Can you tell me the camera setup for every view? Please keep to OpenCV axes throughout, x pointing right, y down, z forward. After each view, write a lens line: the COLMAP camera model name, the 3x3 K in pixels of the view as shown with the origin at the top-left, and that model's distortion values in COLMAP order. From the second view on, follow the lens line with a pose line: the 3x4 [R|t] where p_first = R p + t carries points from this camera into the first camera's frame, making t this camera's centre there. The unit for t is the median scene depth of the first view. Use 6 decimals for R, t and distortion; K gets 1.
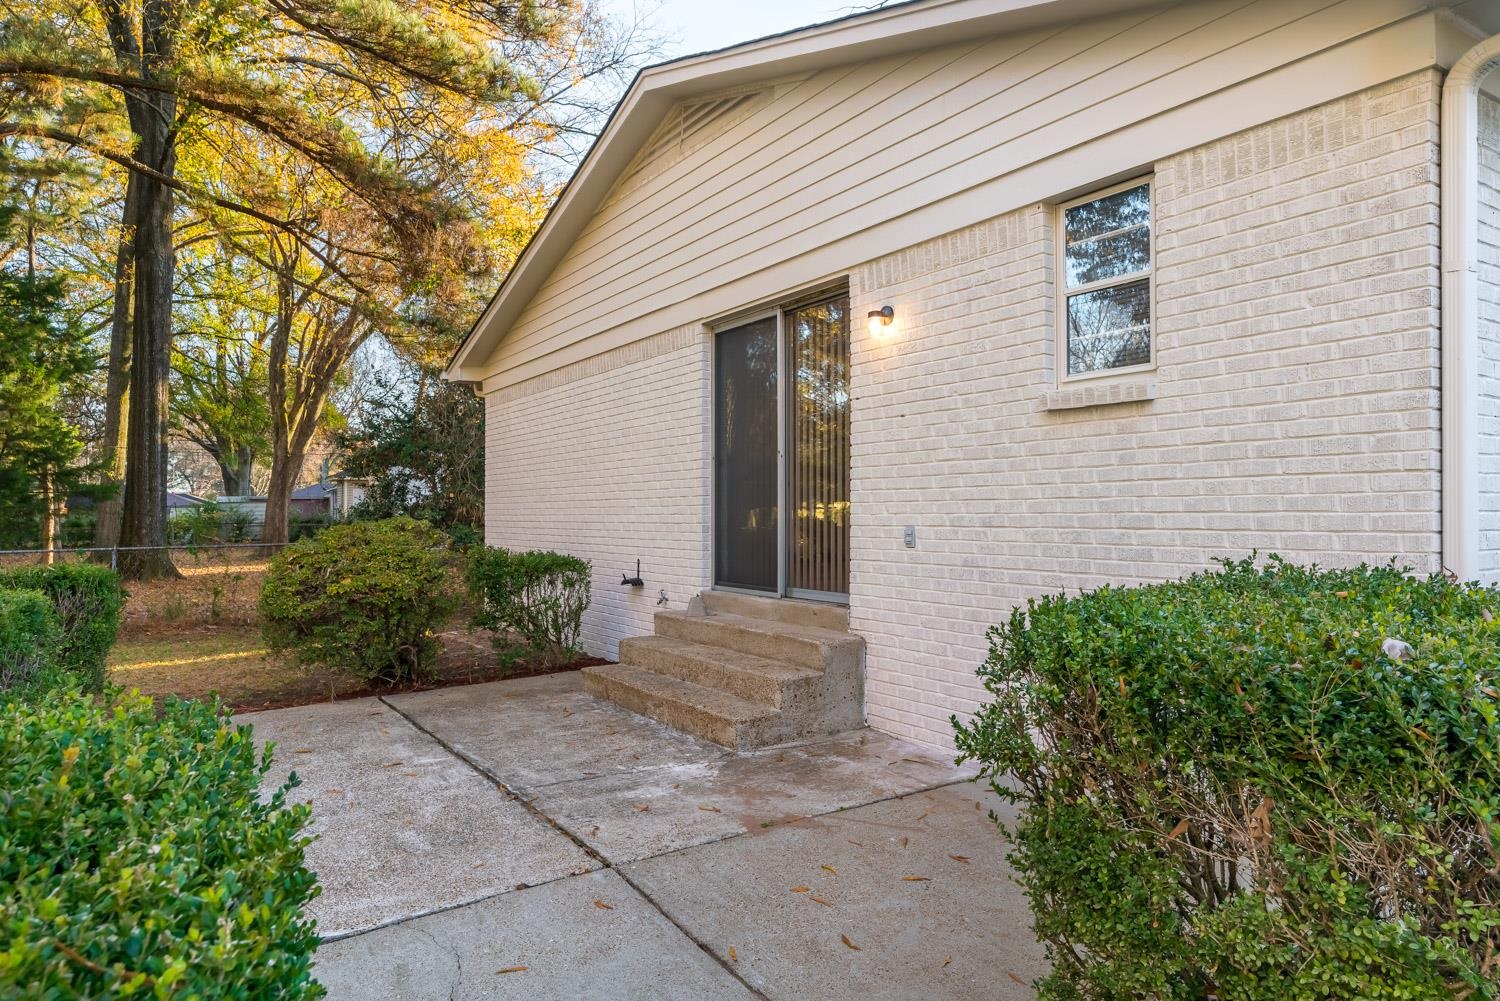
lens RADIAL K [[945.5, 0, 743.1], [0, 945.5, 505.9], [0, 0, 1]] dist [-0.005435, 0.000940]
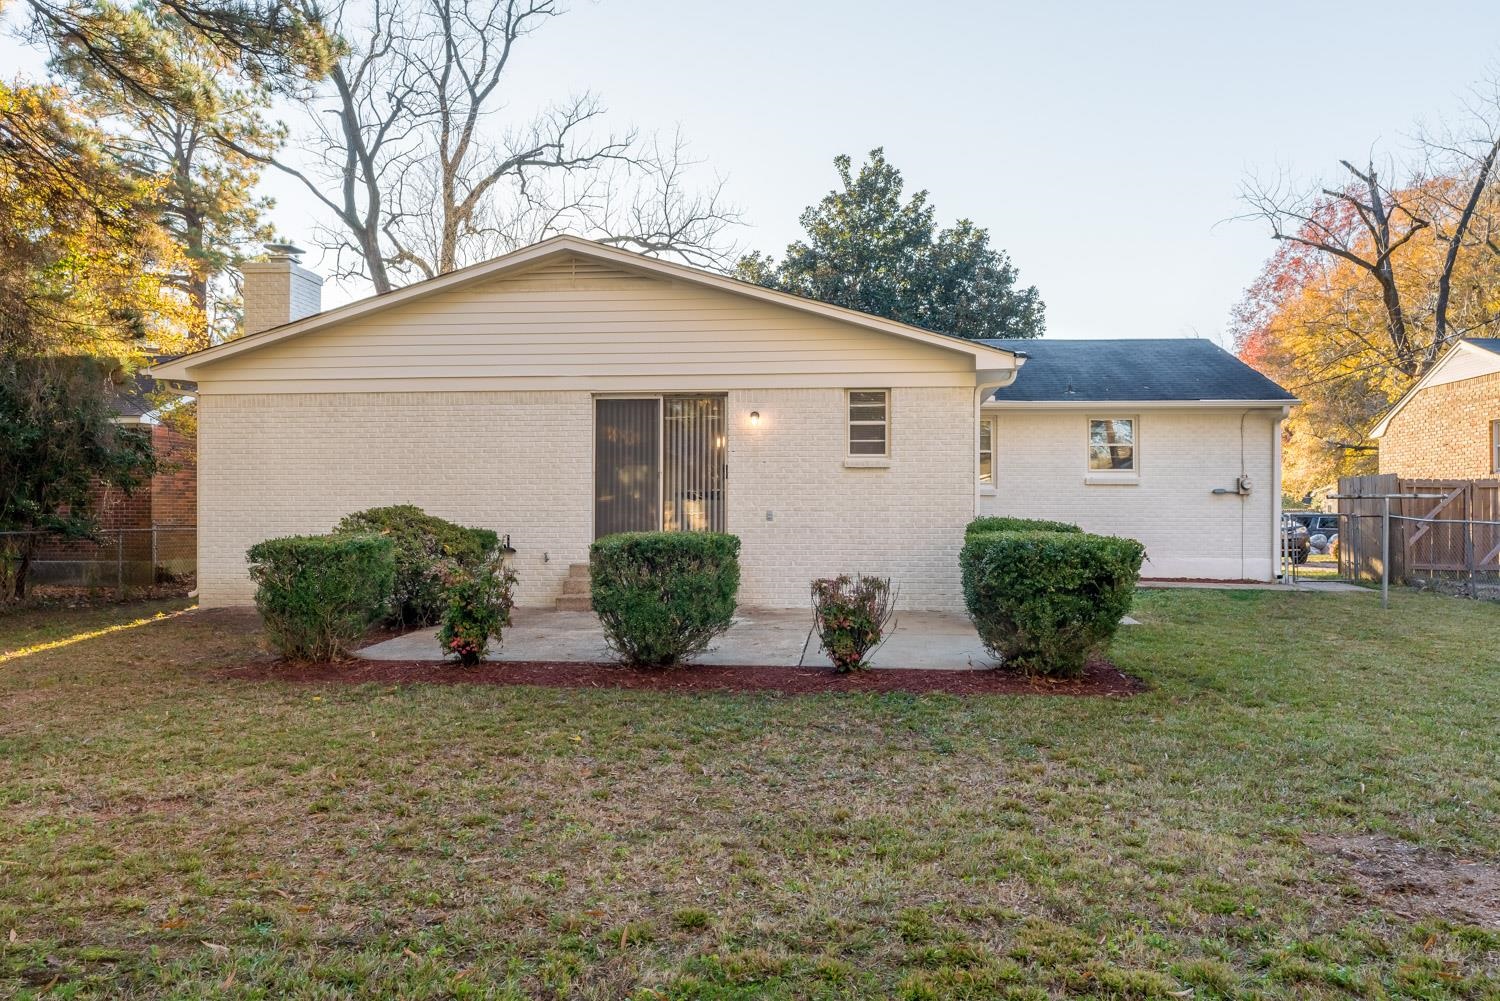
lens RADIAL K [[1028.6, 0, 754.8], [0, 1028.6, 510.2], [0, 0, 1]] dist [0.000783, 0.002901]
pose [[0.625209, 0.009295, 0.780402, -1.434283], [-0.009723, 0.999944, -0.004120, 0.024289], [-0.780397, -0.005012, 0.625264, -0.417630]]
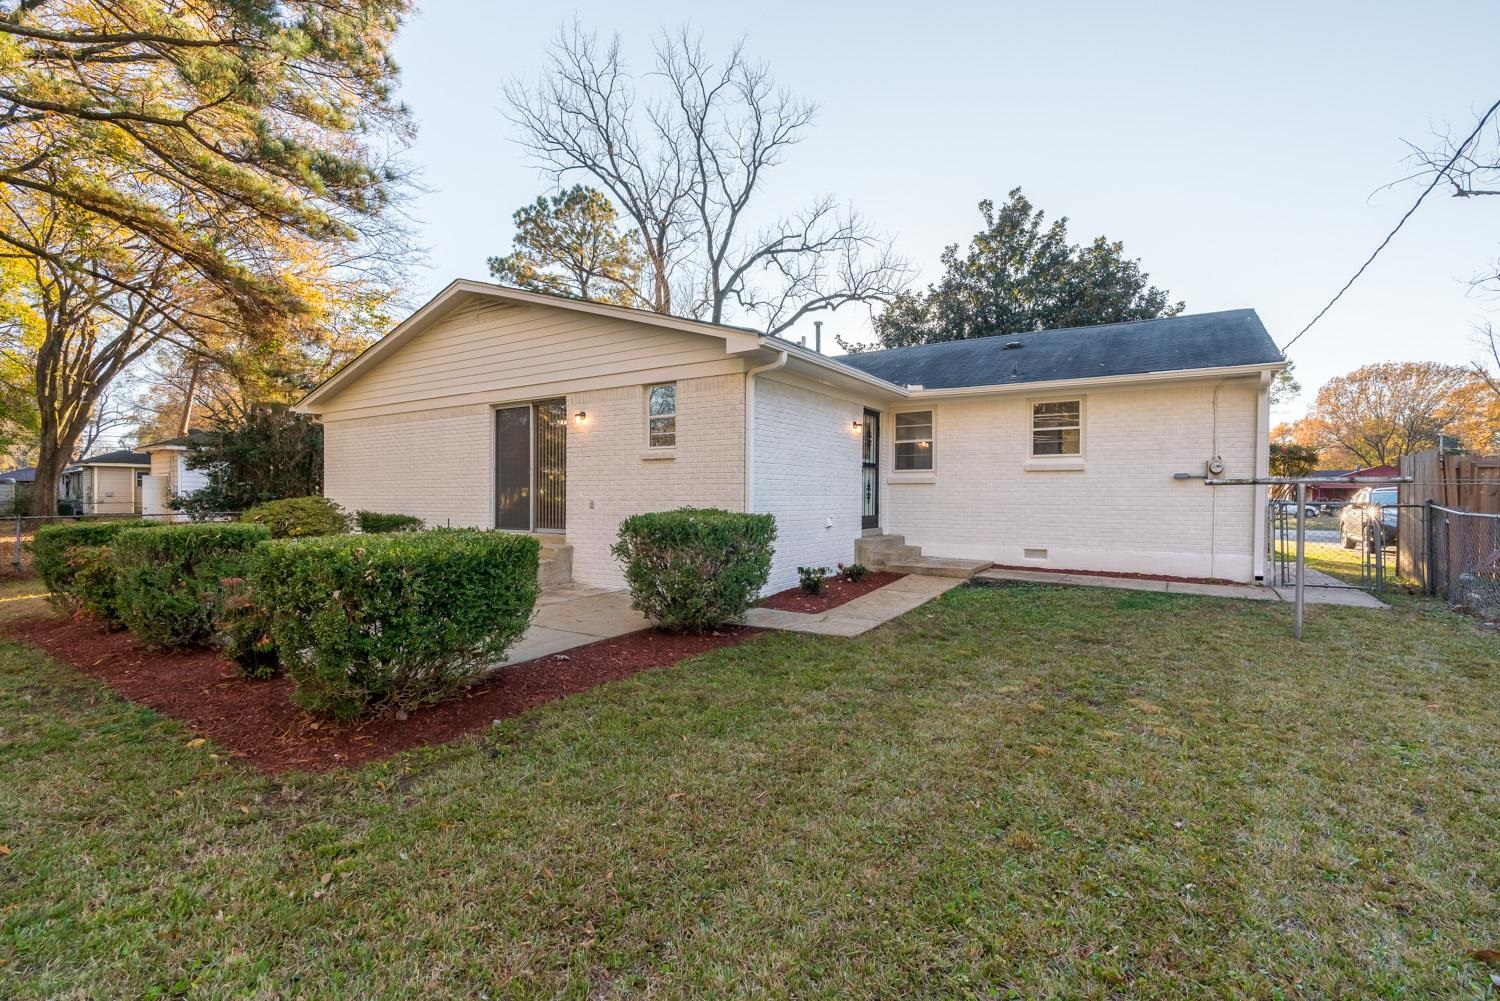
lens RADIAL K [[676.2, 0, 750.0], [0, 676.2, 500.5], [0, 0, 1]] dist [-0.001301, 0.000383]
pose [[0.909057, 0.002248, 0.416666, -0.156906], [-0.007459, 0.999913, 0.010878, -0.001004], [-0.416606, -0.012996, 0.908994, -0.666780]]
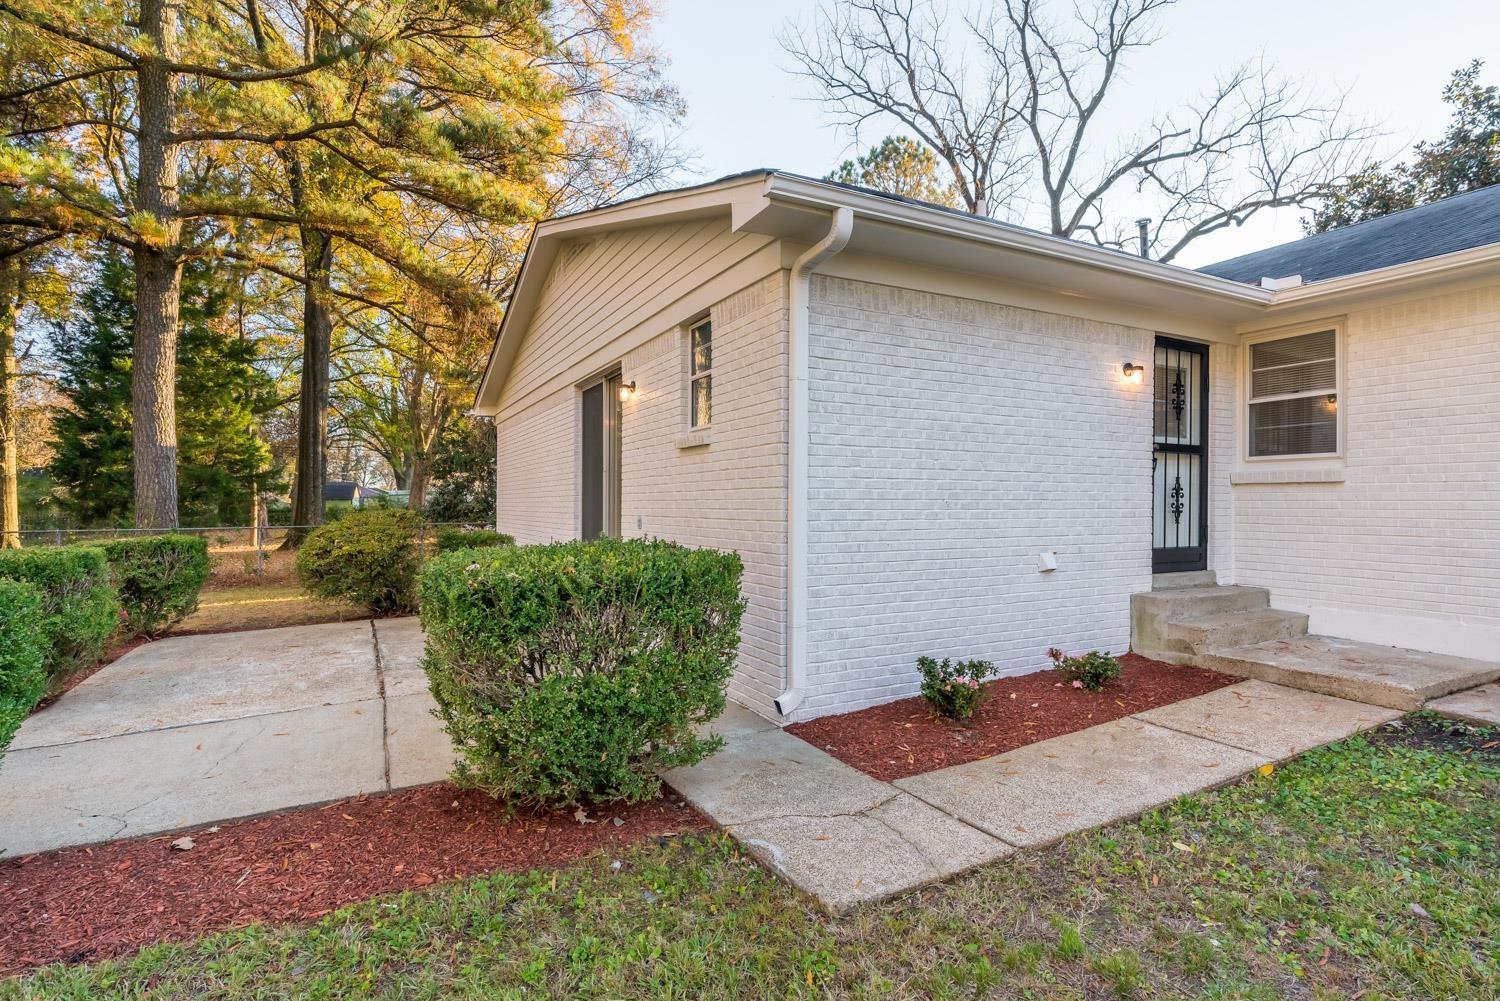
lens RADIAL K [[742.6, 0, 750.0], [0, 742.6, 500.5], [0, 0, 1]] dist [-0.002903, 0.000230]
pose [[0.996423, 0.003272, -0.084438, 0.385187], [-0.002931, 0.999987, 0.004159, -0.009122], [0.084451, -0.003896, 0.996420, -0.217765]]
